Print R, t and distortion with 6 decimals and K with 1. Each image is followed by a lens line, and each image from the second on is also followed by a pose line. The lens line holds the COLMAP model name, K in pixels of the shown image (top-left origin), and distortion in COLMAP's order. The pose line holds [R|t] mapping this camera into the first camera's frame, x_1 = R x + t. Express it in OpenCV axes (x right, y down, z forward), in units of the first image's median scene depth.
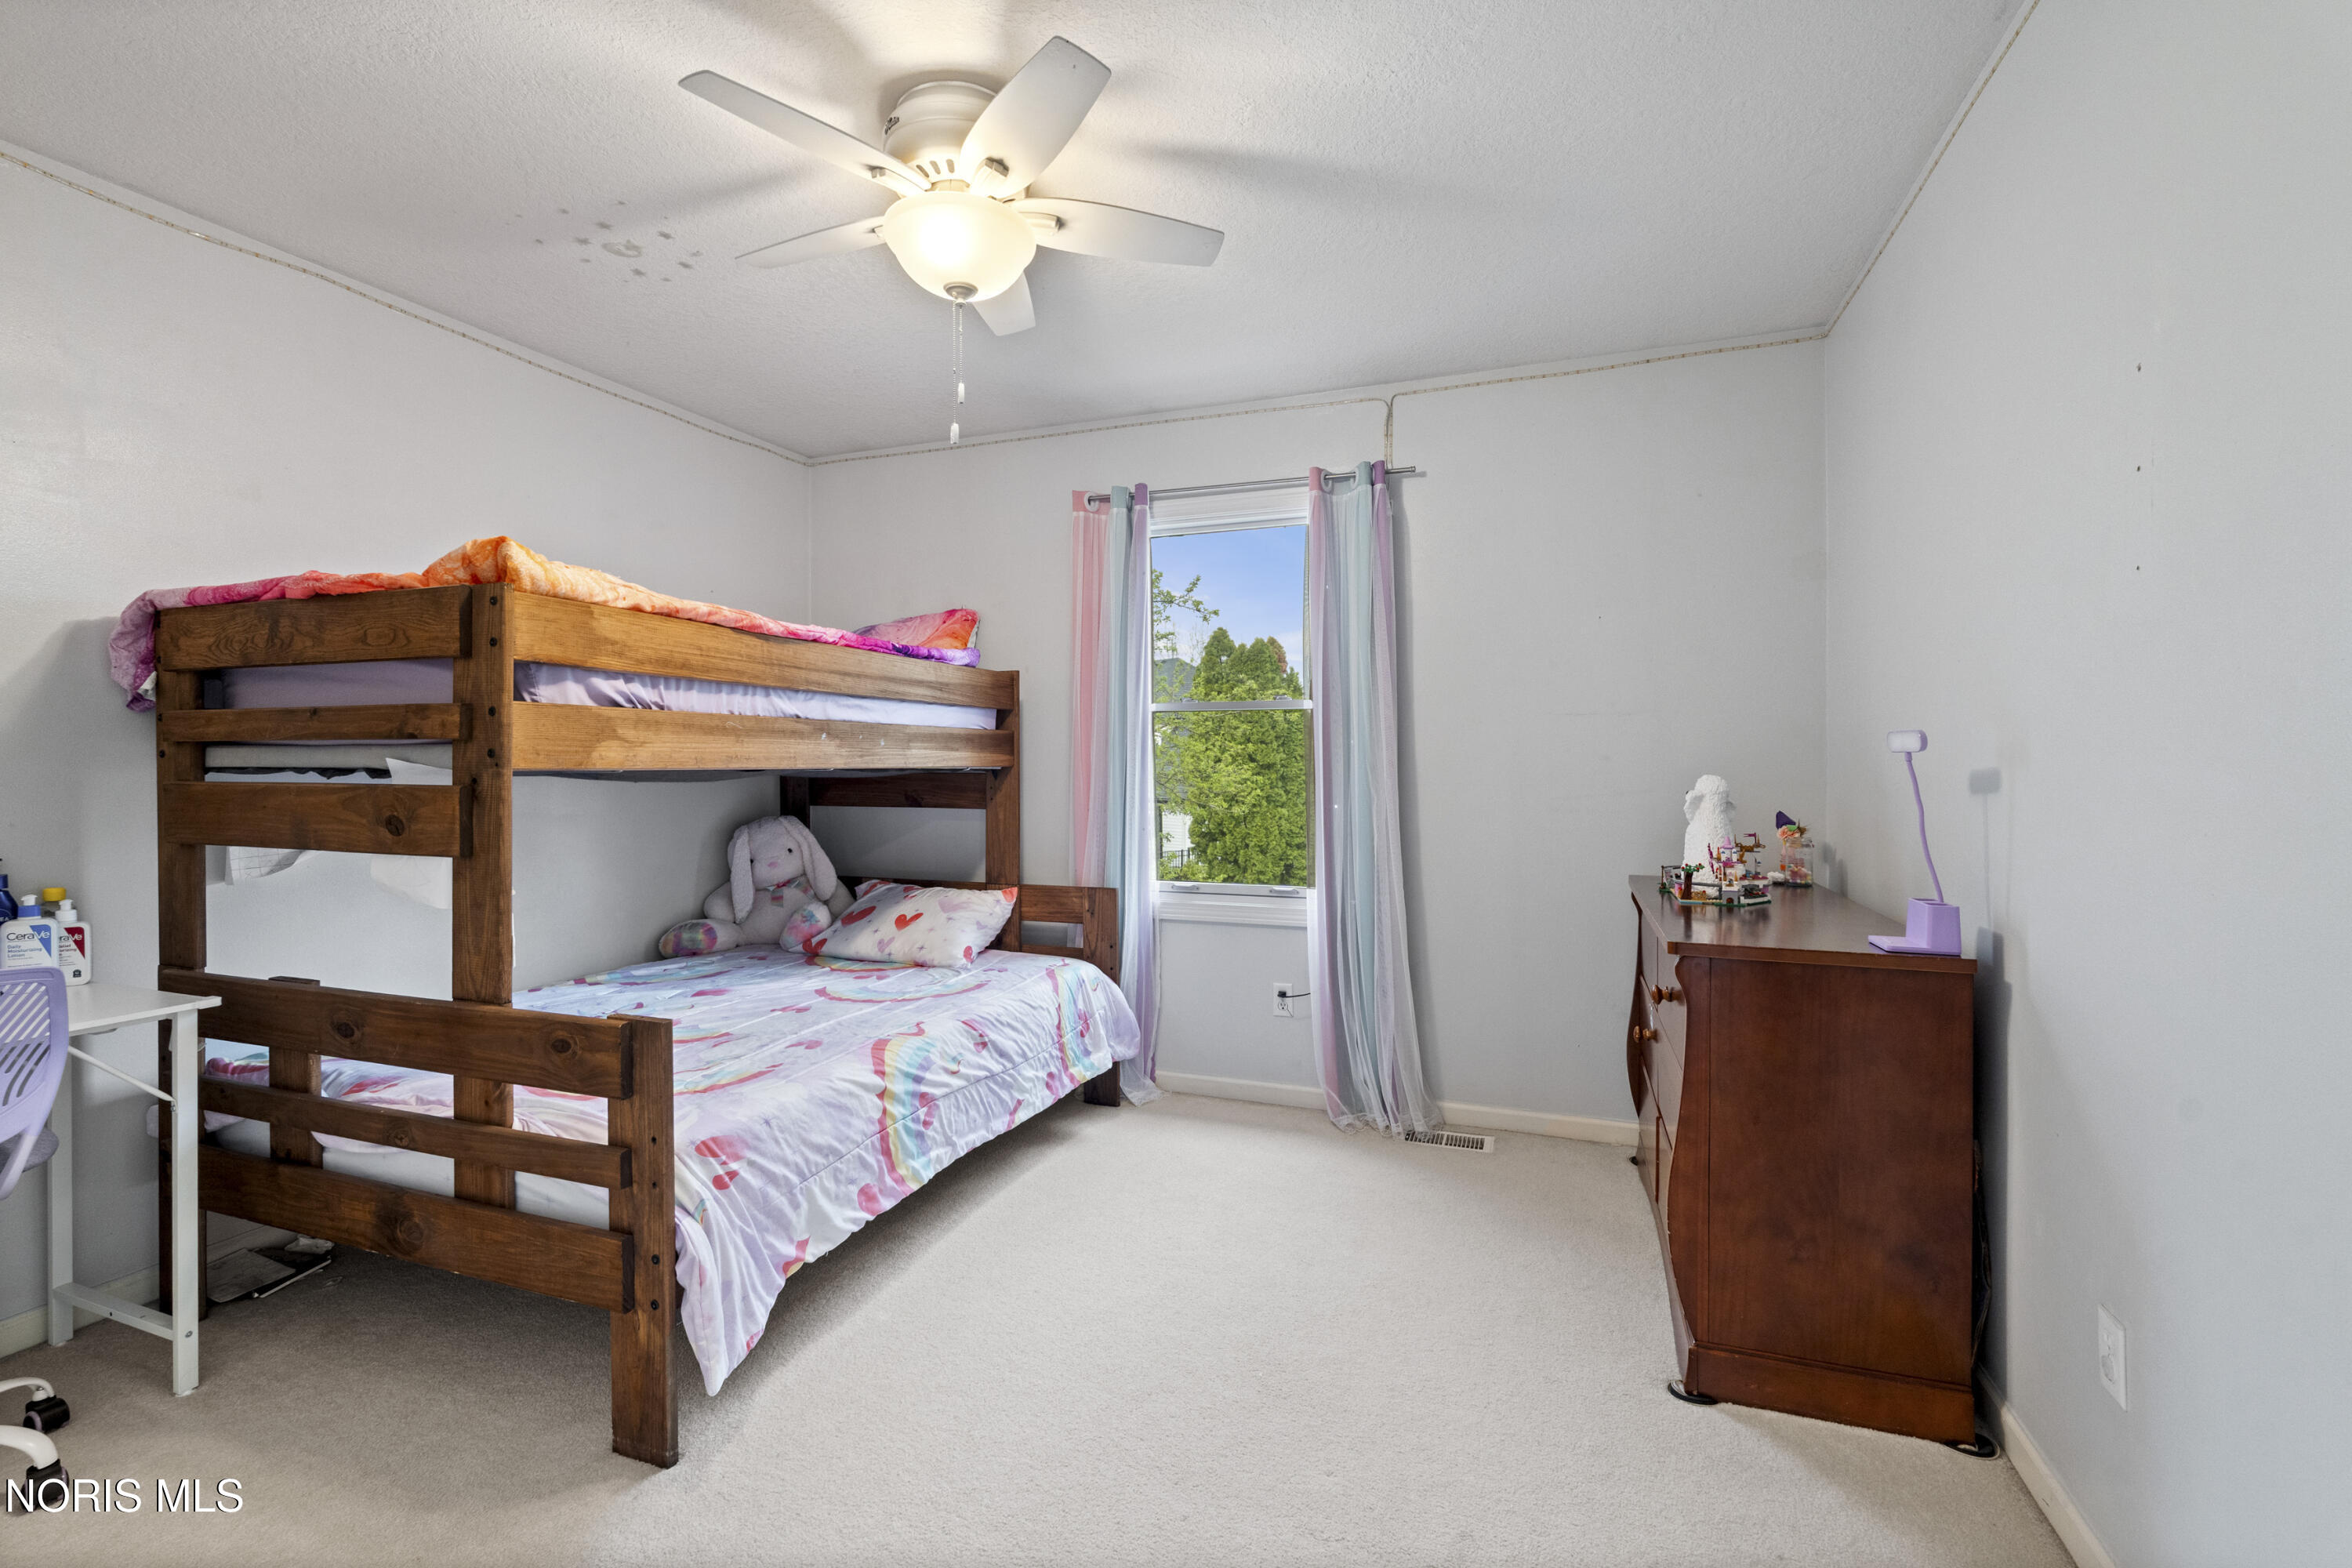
lens RADIAL K [[1018.5, 0, 1175.9], [0, 1018.5, 757.2], [0, 0, 1]] dist [-0.002725, -0.000903]
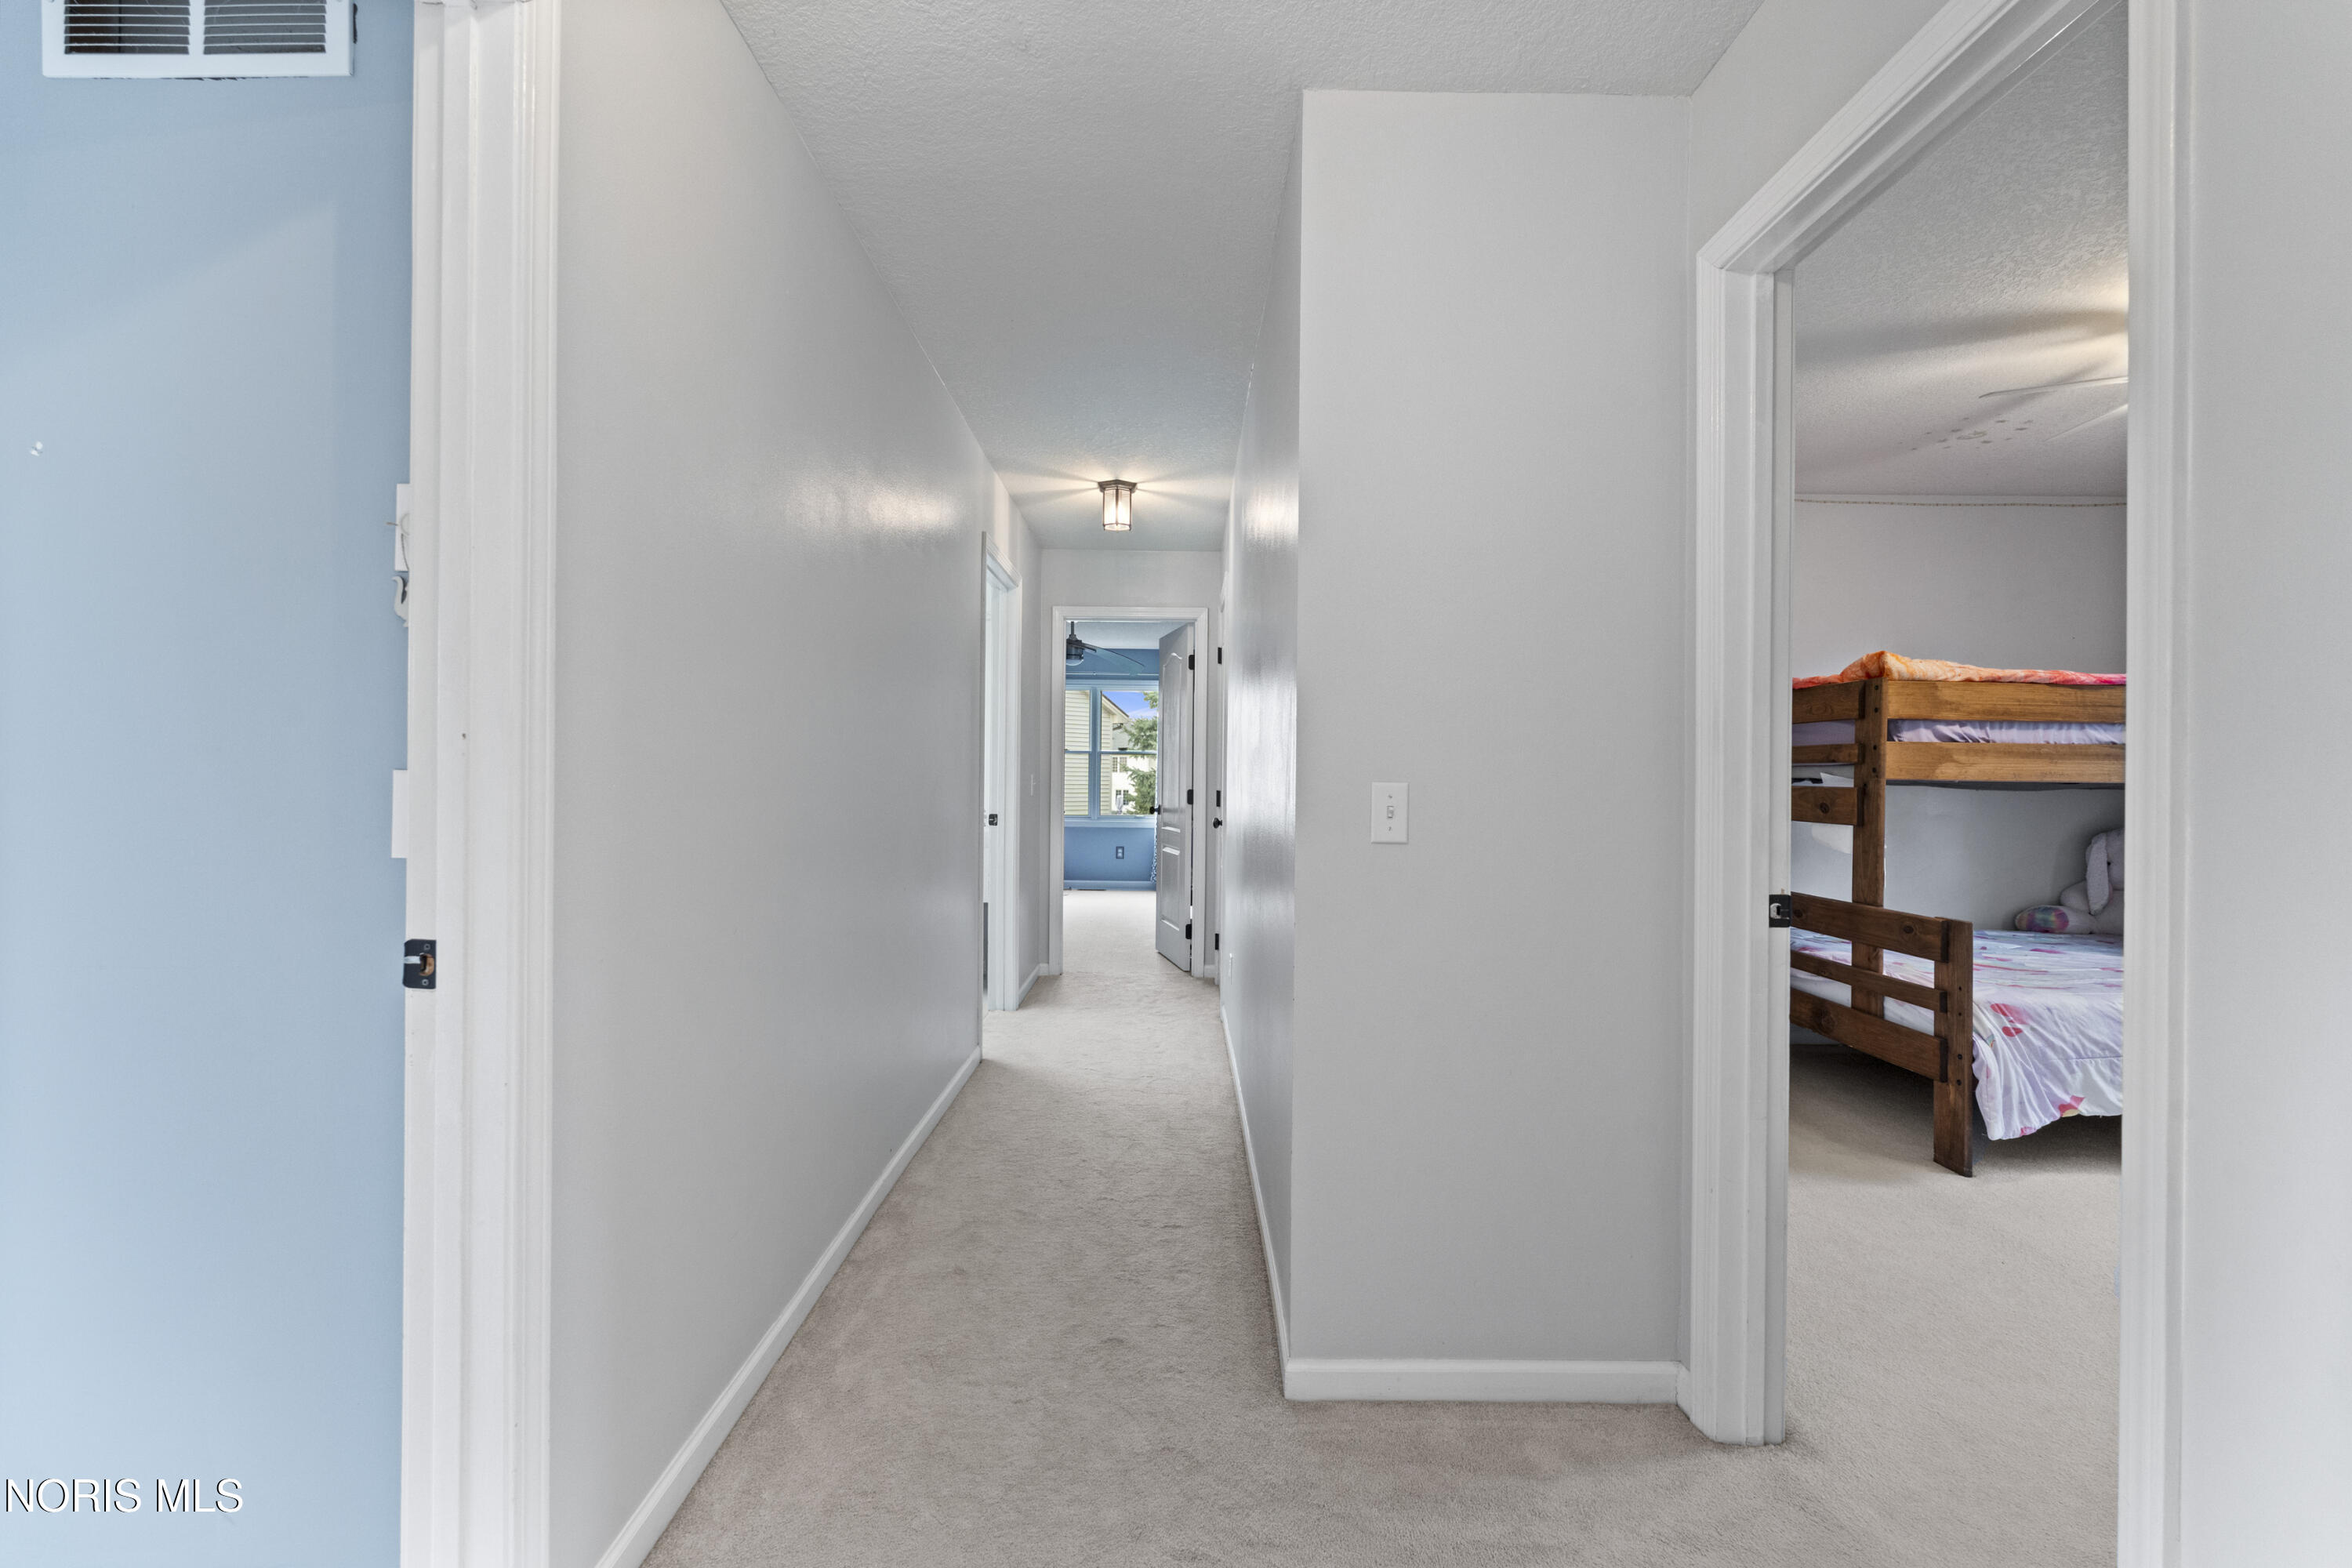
lens RADIAL K [[1018.5, 0, 1169.5], [0, 1018.5, 784.5], [0, 0, 1]] dist [-0.002725, -0.000903]
pose [[0.337189, 0.012233, -0.941358, 0.615134], [-0.007748, 0.999918, 0.010219, 0.012797], [0.941405, 0.003848, 0.337256, -0.802964]]
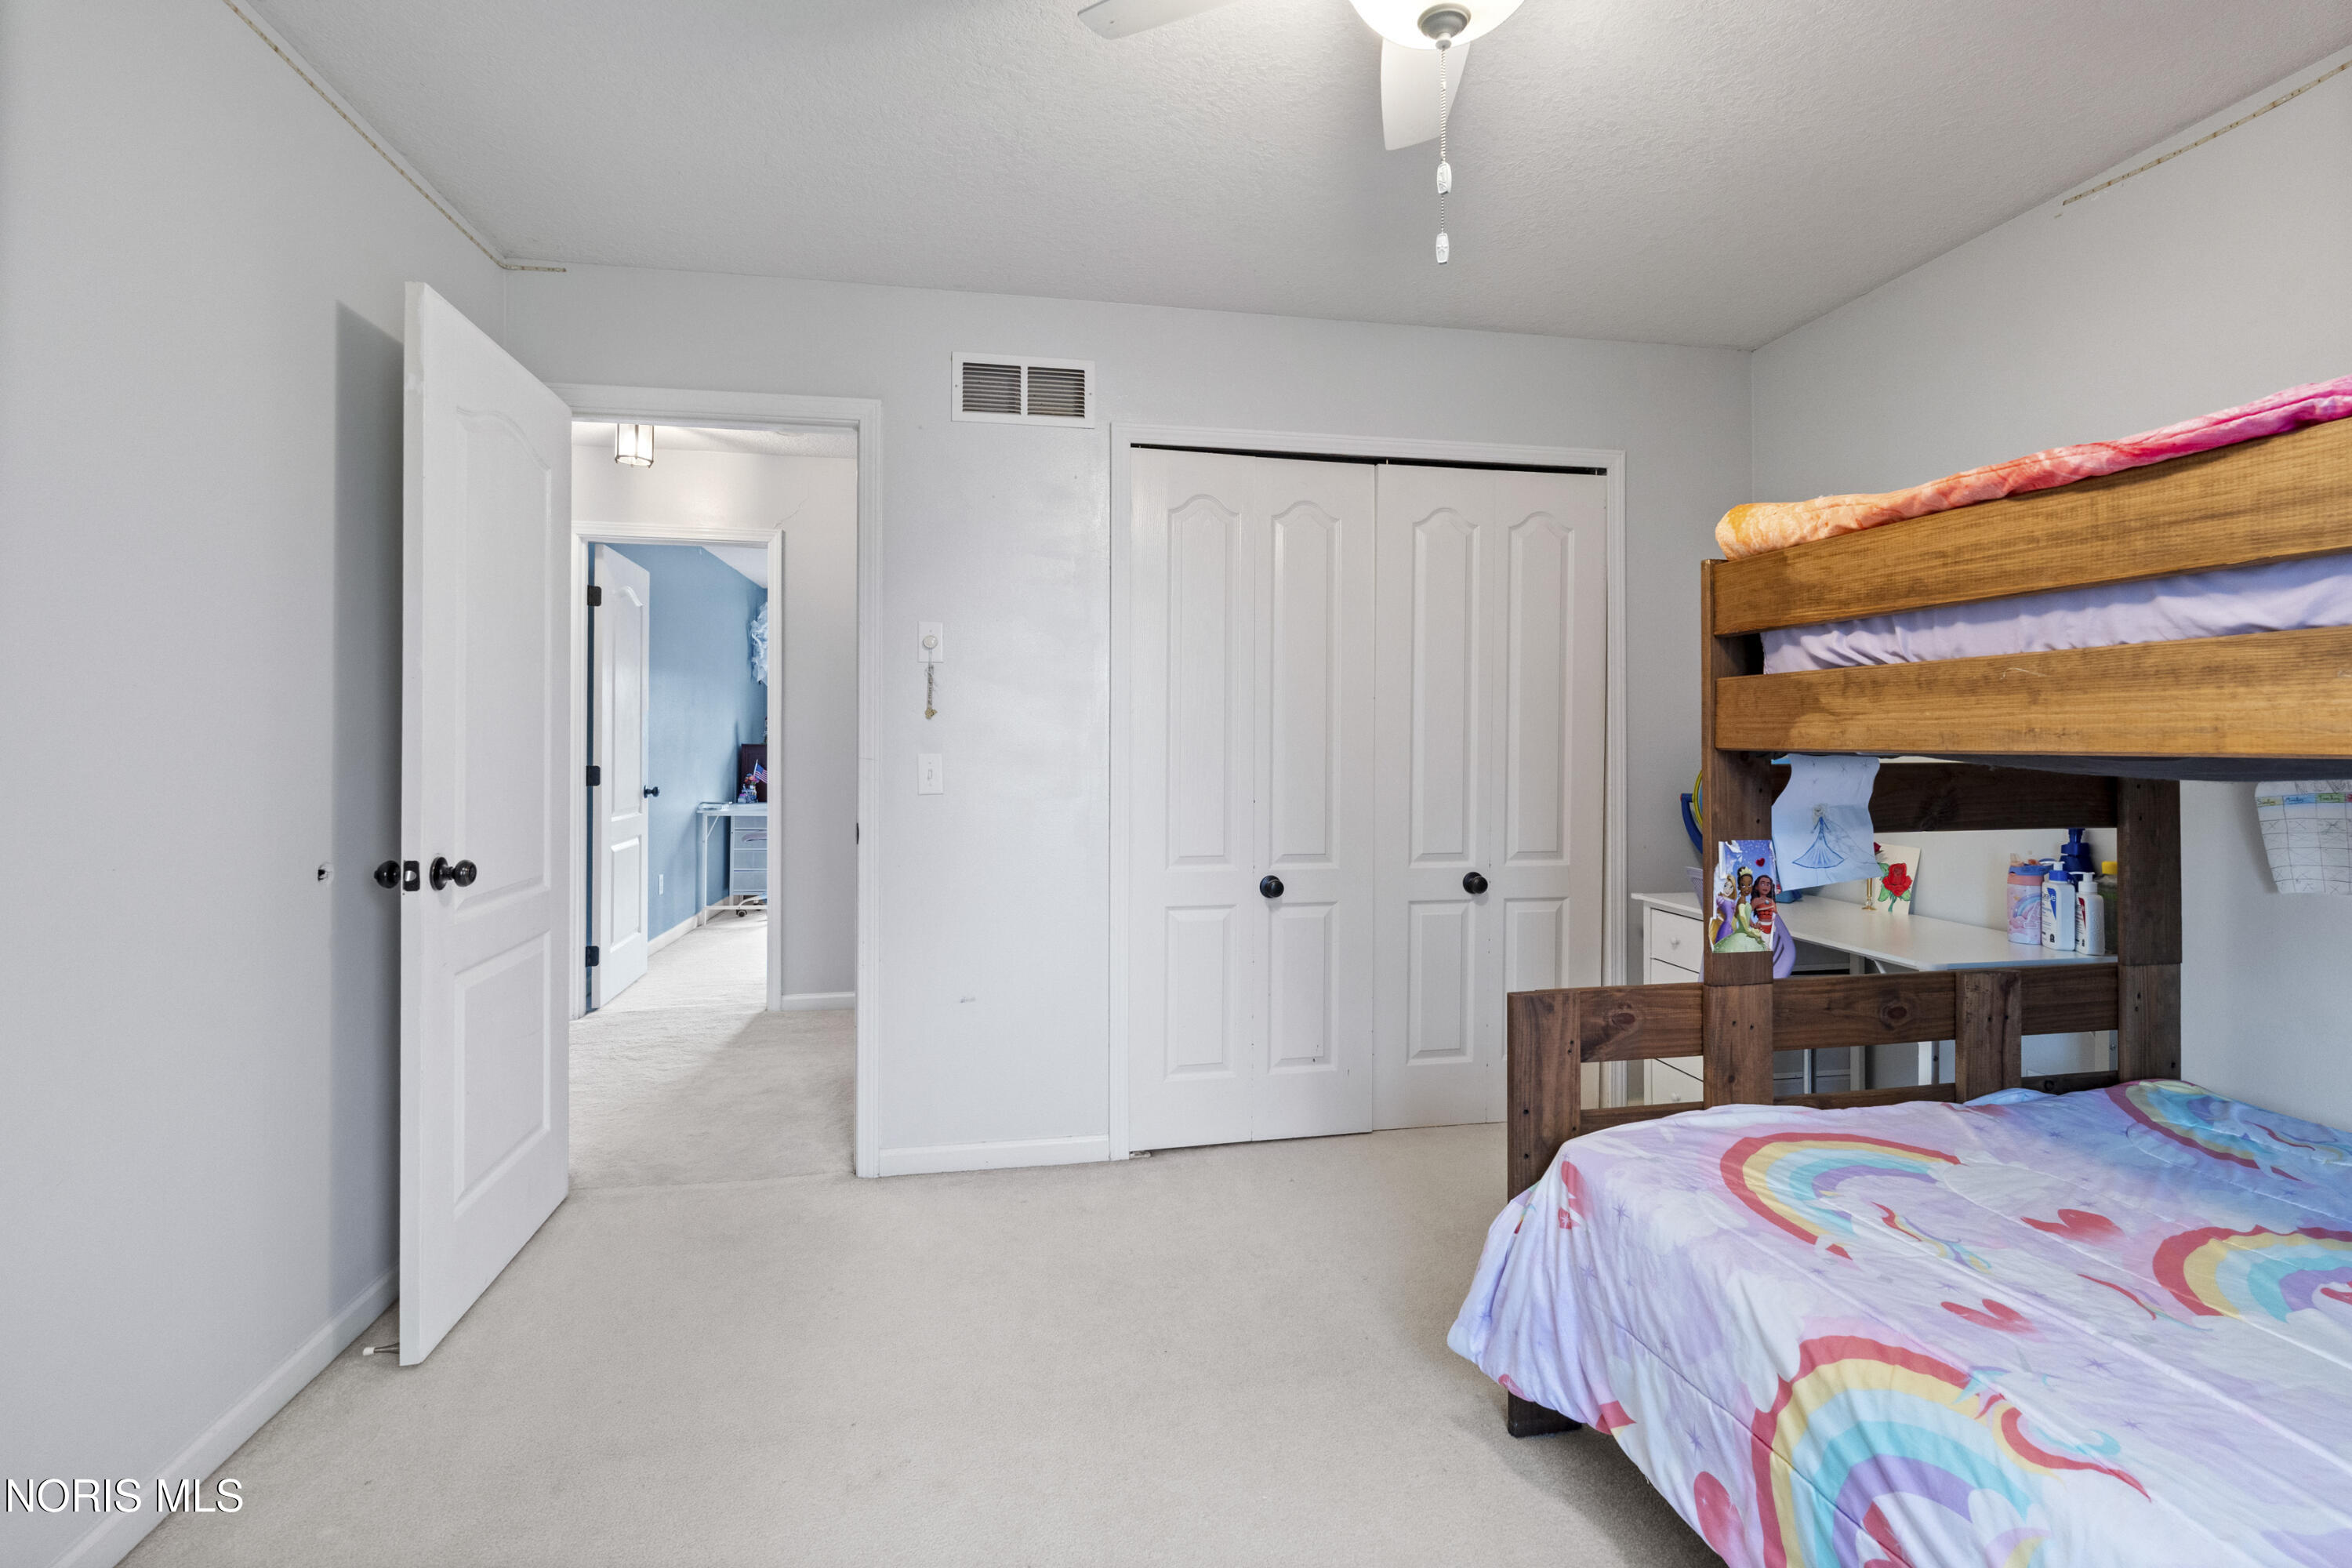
lens RADIAL K [[1018.5, 0, 1179.2], [0, 1018.5, 758.2], [0, 0, 1]] dist [-0.002725, -0.000903]
pose [[-0.854495, 0.008927, -0.519383, 0.282459], [0.002996, 0.999920, 0.012256, 0.007094], [0.519451, 0.008916, -0.854454, 1.527019]]
